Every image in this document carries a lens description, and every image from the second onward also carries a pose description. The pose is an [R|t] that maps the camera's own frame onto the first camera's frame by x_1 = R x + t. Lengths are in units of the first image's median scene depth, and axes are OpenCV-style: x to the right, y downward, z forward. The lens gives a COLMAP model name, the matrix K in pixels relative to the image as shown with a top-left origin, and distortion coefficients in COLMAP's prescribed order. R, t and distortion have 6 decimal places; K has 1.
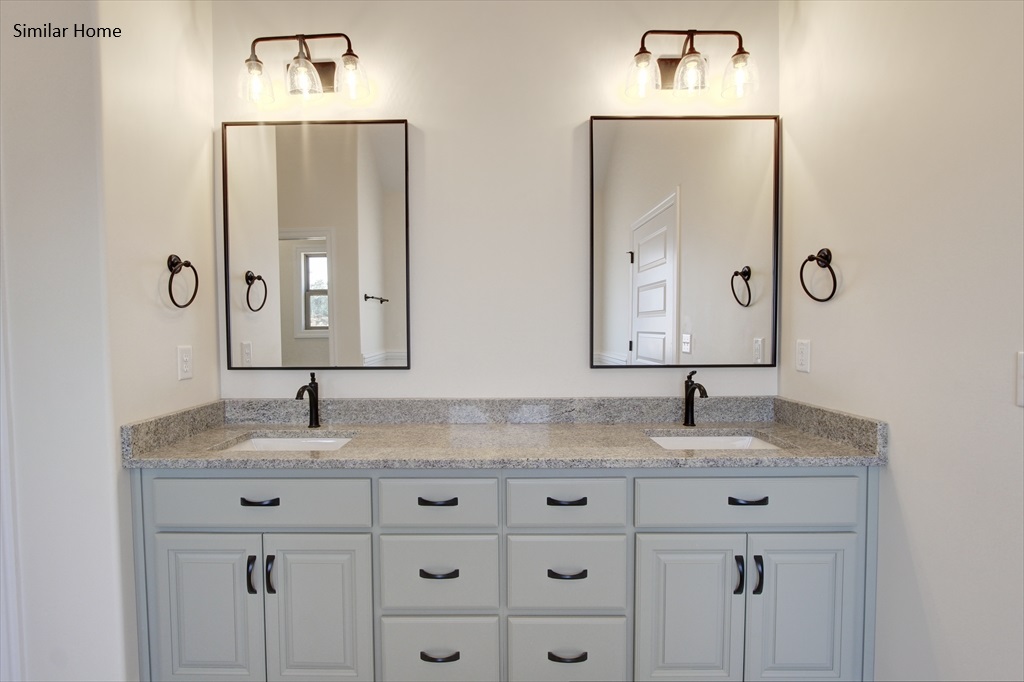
lens RADIAL K [[478.1, 0, 511.3], [0, 478.1, 345.5], [0, 0, 1]] dist [-0.005533, 0.000250]
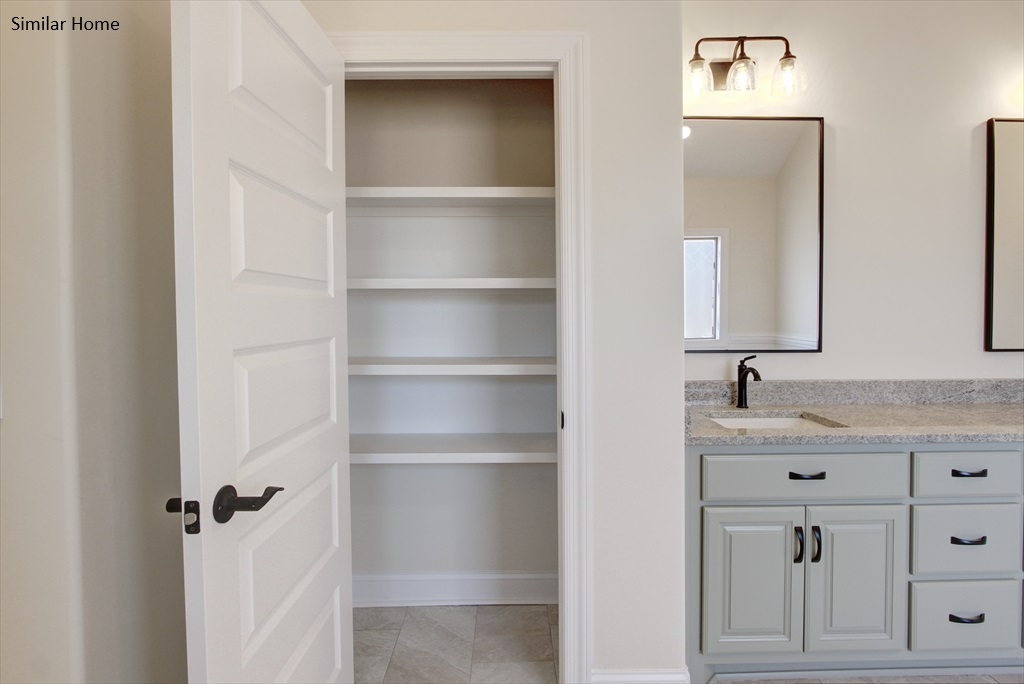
lens RADIAL K [[448.4, 0, 511.2], [0, 448.4, 339.7], [0, 0, 1]] dist [0.003687, 0.000044]
pose [[0.999706, -0.000424, 0.024228, -0.844375], [0.000067, 0.999891, 0.014753, 0.004615], [-0.024232, -0.014747, 0.999598, 0.005986]]
